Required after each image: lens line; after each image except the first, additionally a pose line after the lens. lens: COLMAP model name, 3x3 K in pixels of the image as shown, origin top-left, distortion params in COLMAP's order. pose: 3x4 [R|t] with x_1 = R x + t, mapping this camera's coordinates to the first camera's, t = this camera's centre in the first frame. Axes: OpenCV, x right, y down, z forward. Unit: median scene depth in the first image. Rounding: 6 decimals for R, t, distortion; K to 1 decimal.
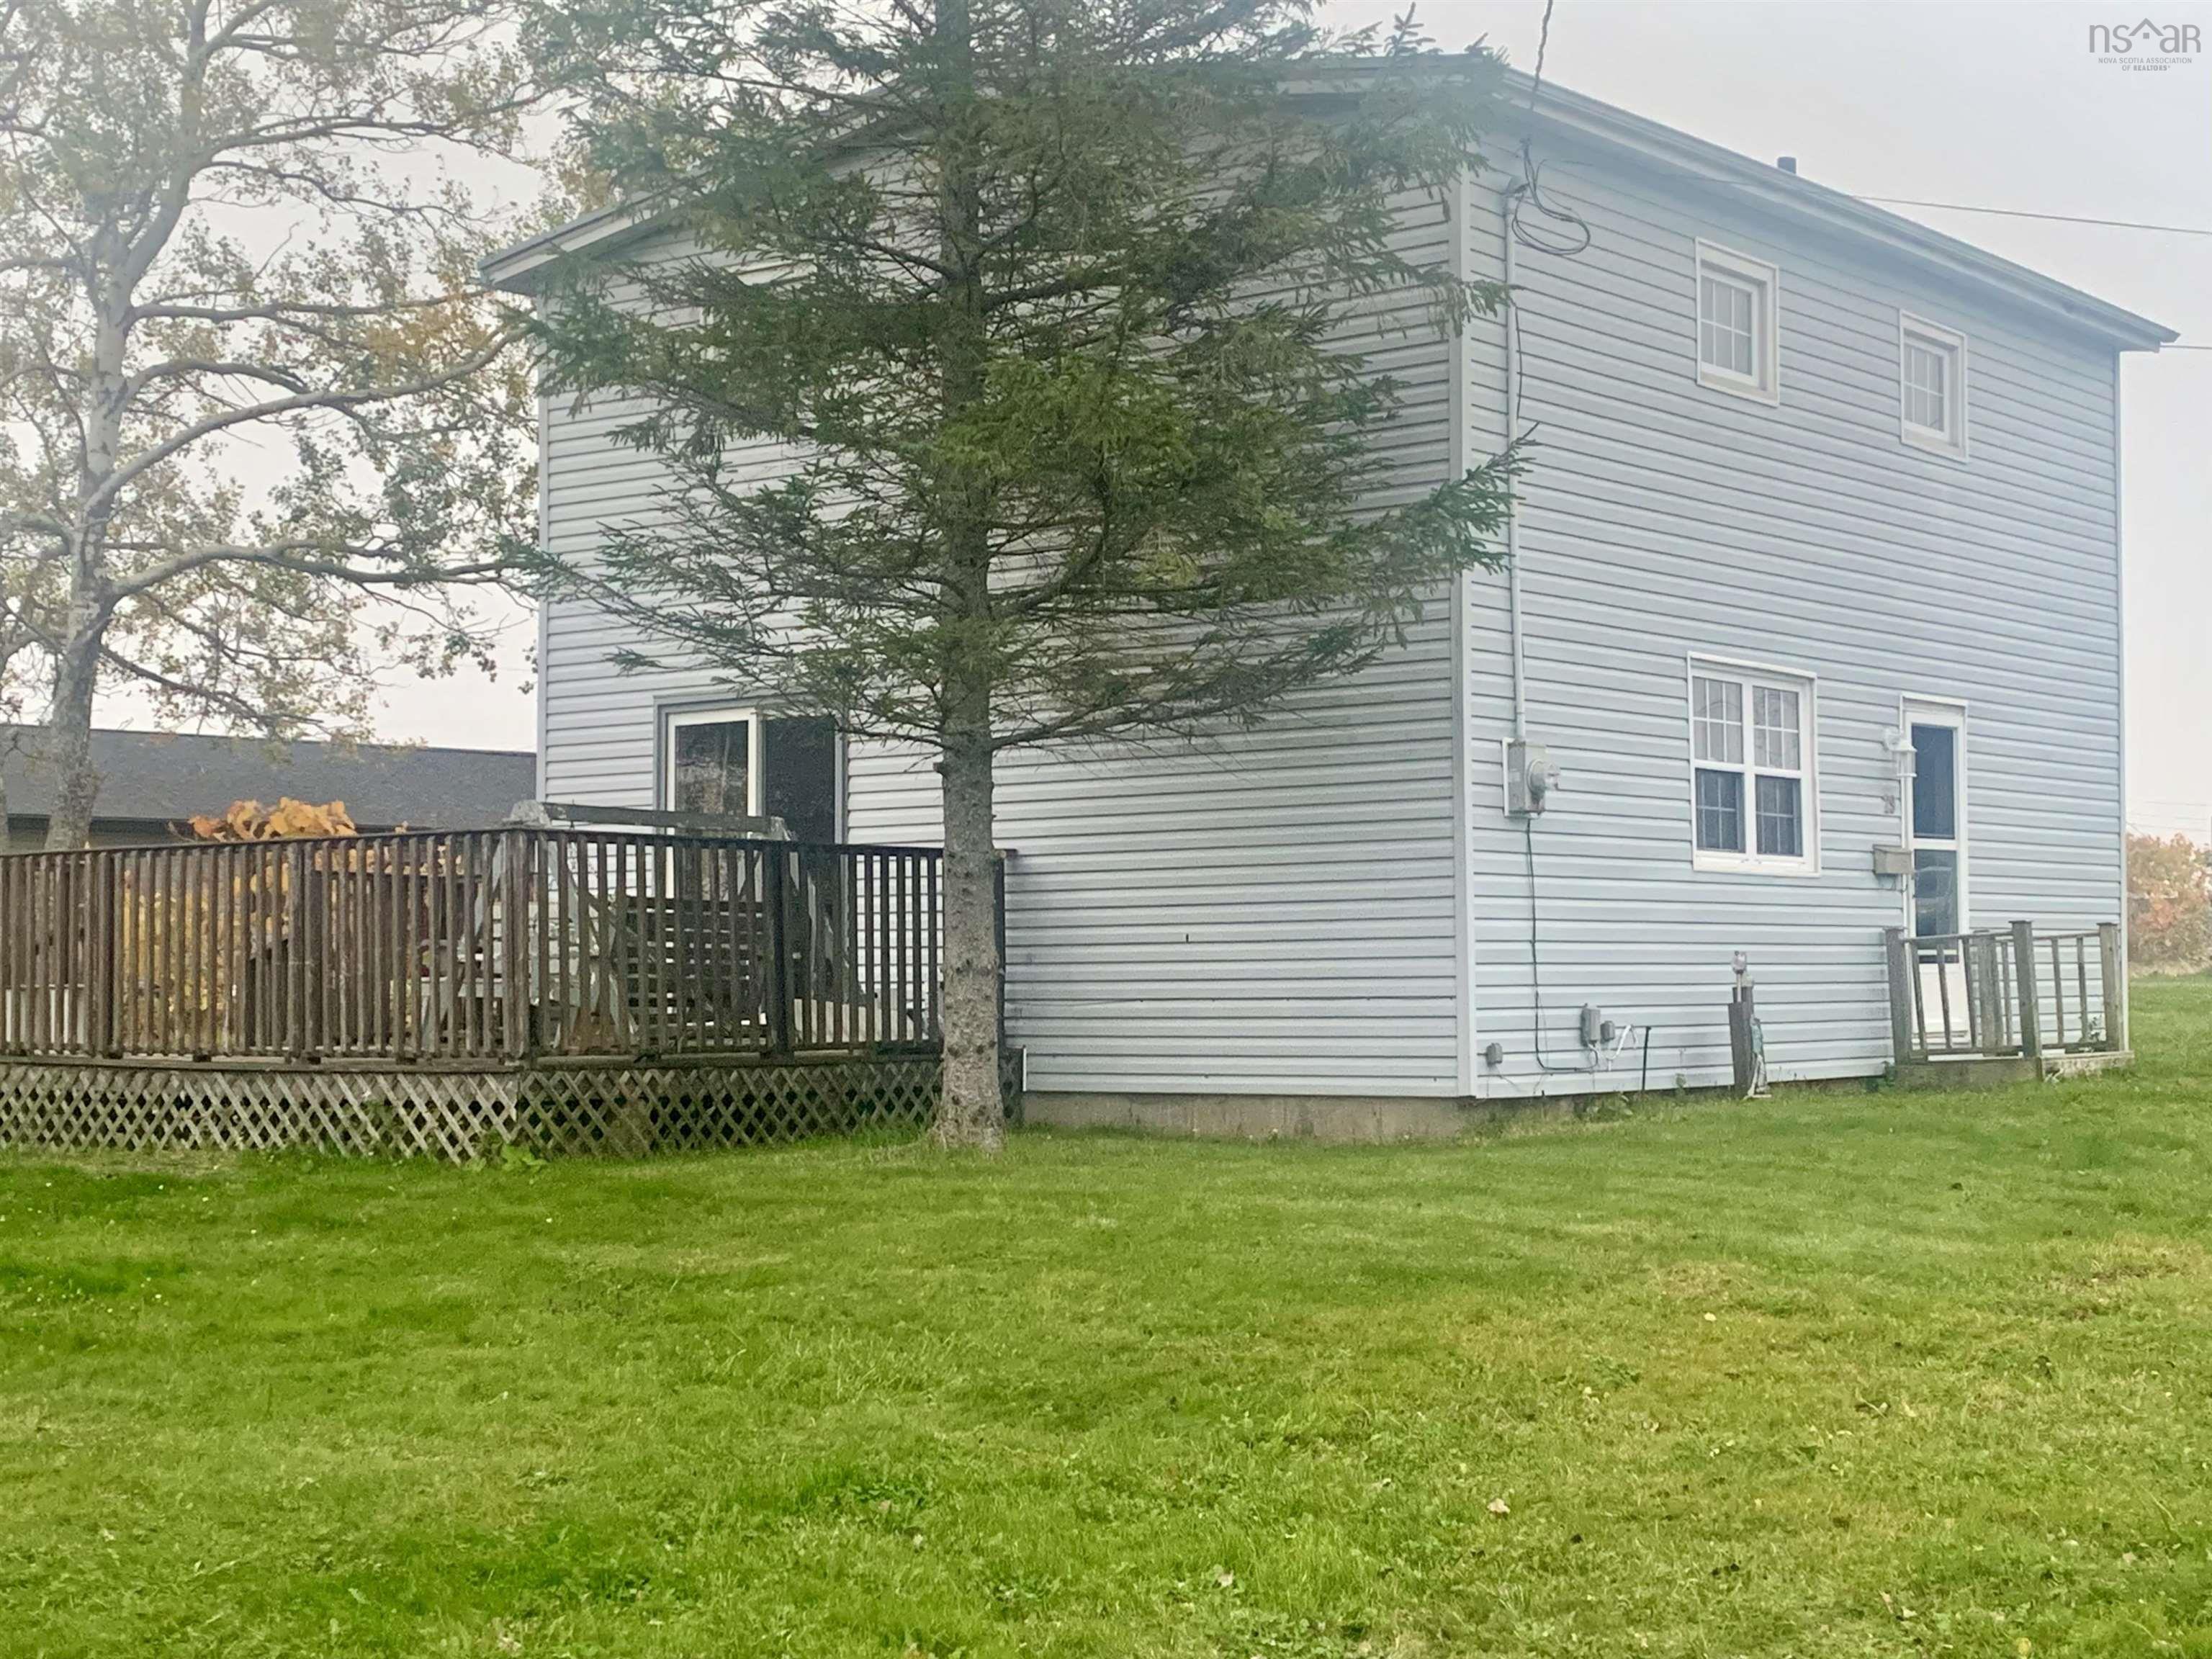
lens RADIAL K [[3315.8, 0, 1106.0], [0, 3315.8, 826.9], [0, 0, 1]] dist [0.006753, 0.000000]
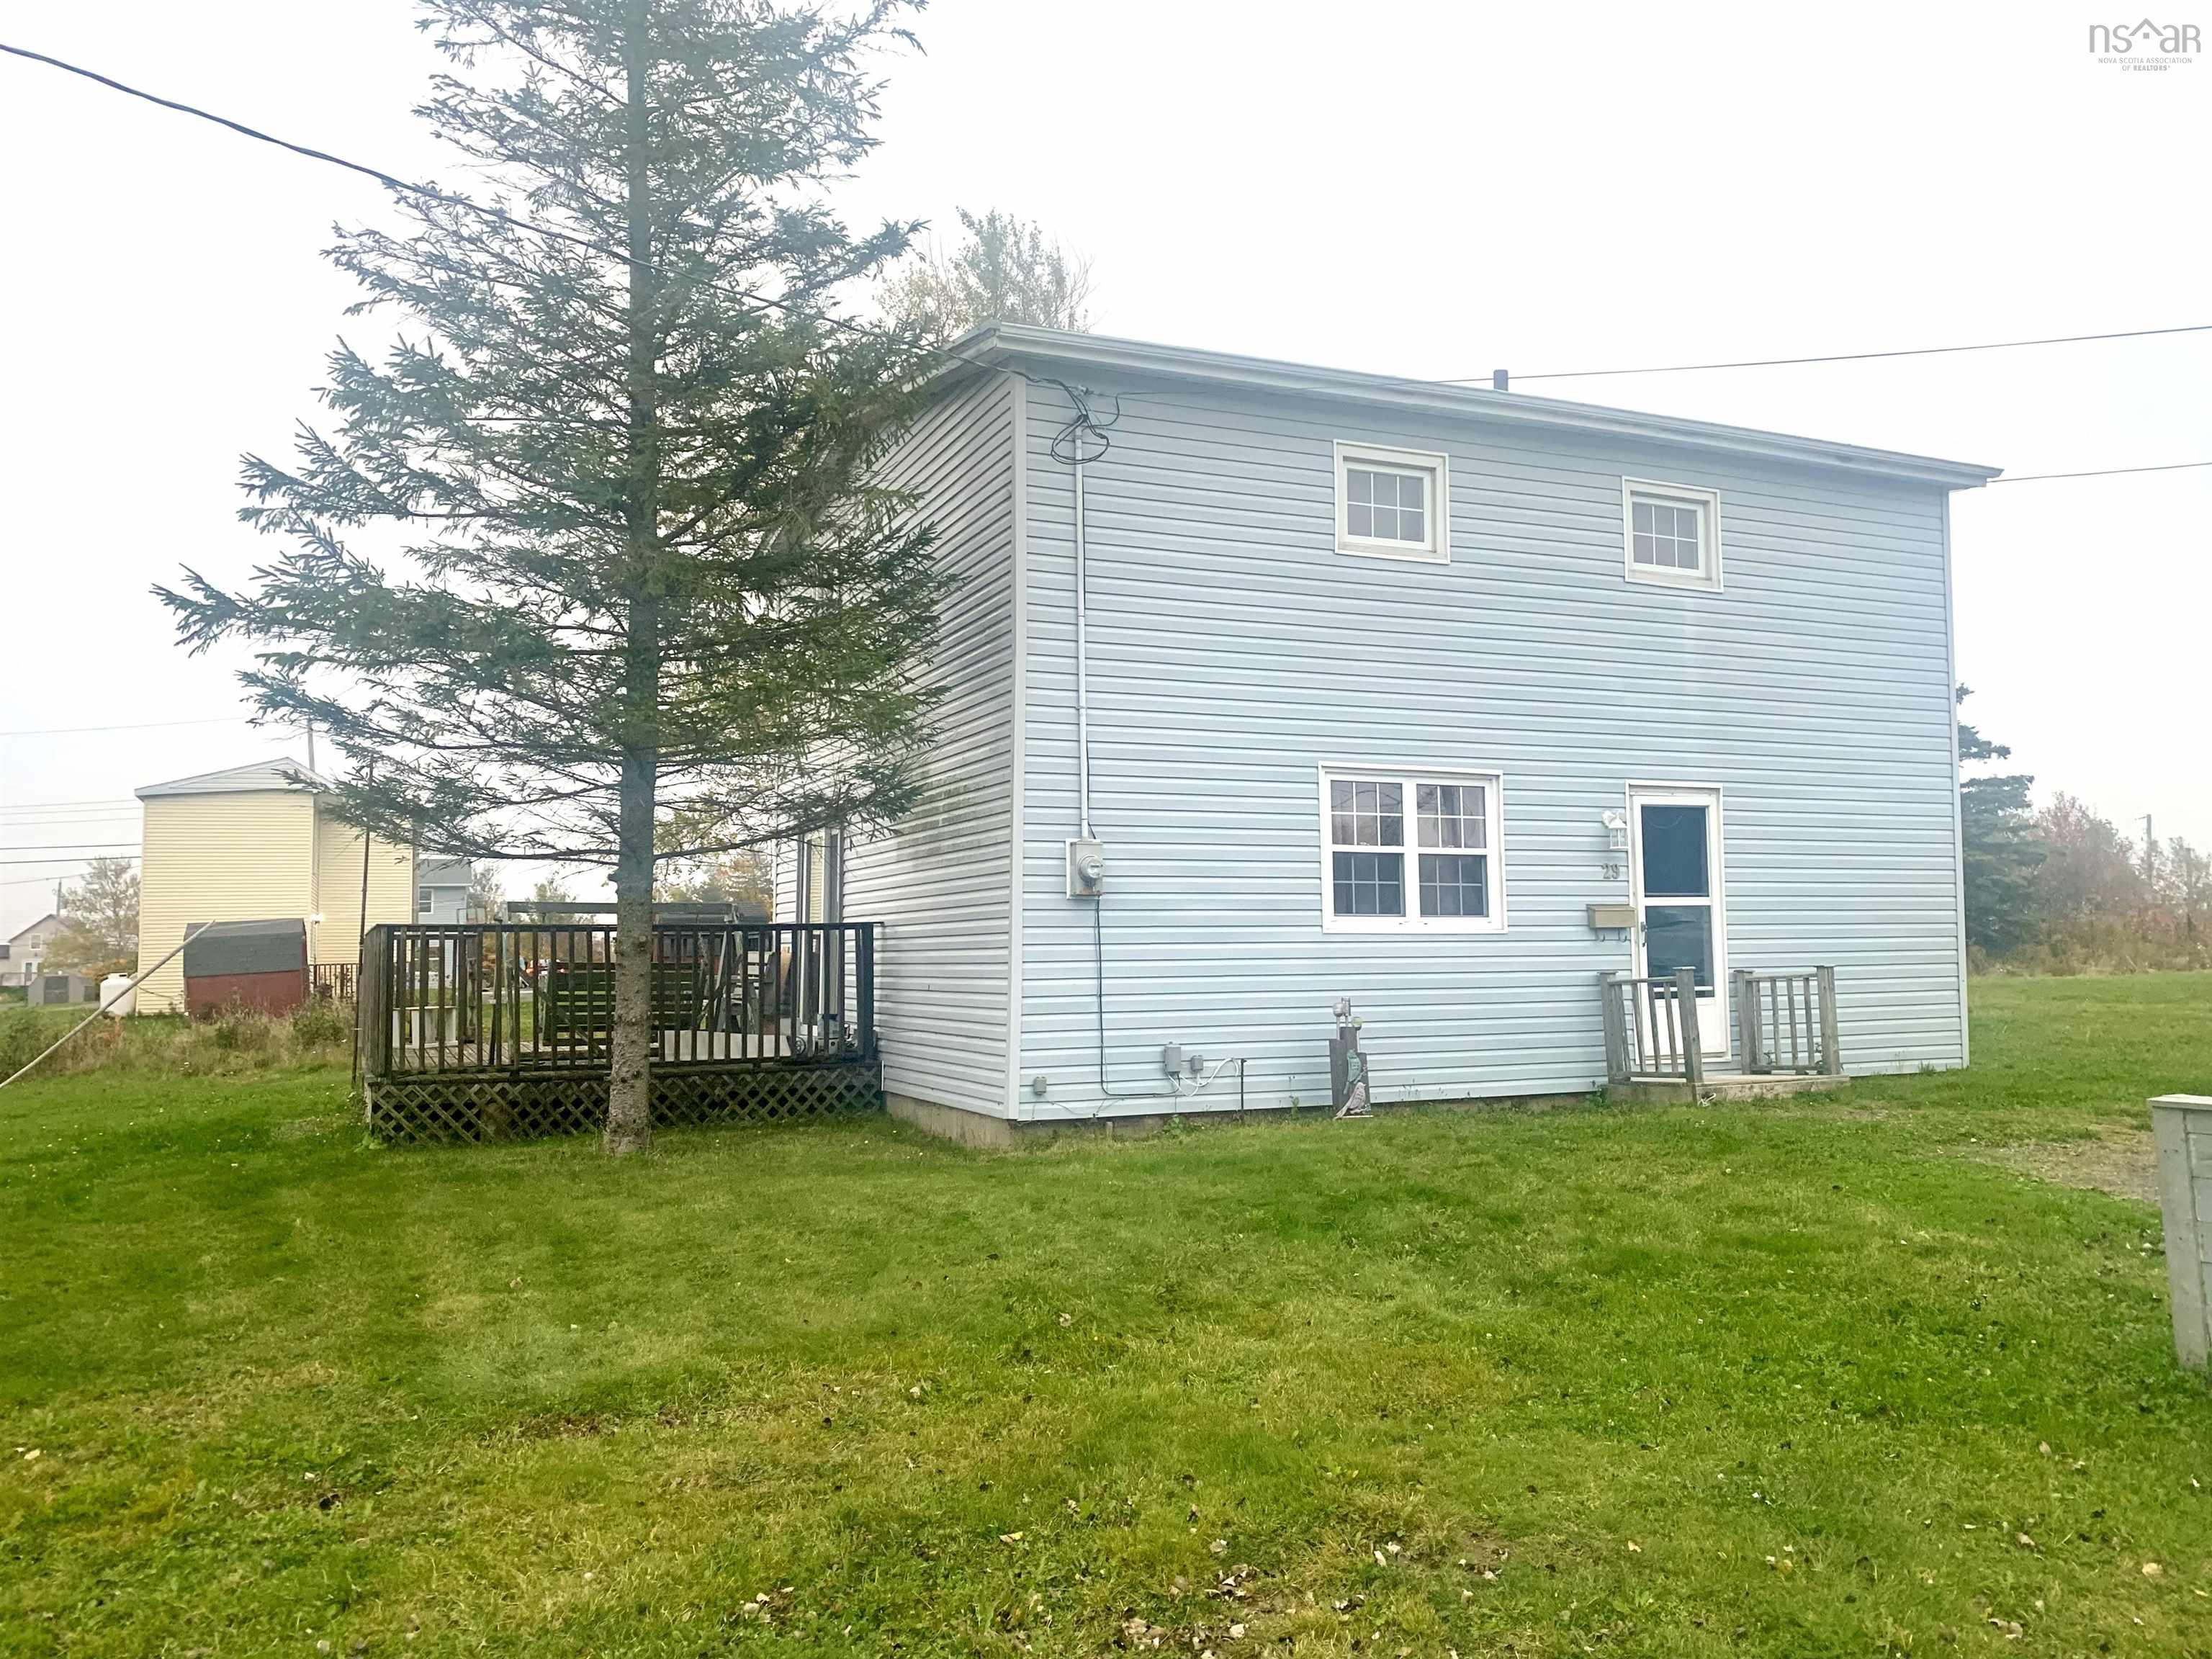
lens RADIAL K [[1696.2, 0, 1106.2], [0, 1696.2, 830.9], [0, 0, 1]] dist [0.016330, -0.019995]
pose [[0.888239, -0.039365, -0.457691, 0.400237], [0.027220, 0.999081, -0.033104, -0.006626], [0.458574, 0.016946, 0.888495, 0.383658]]
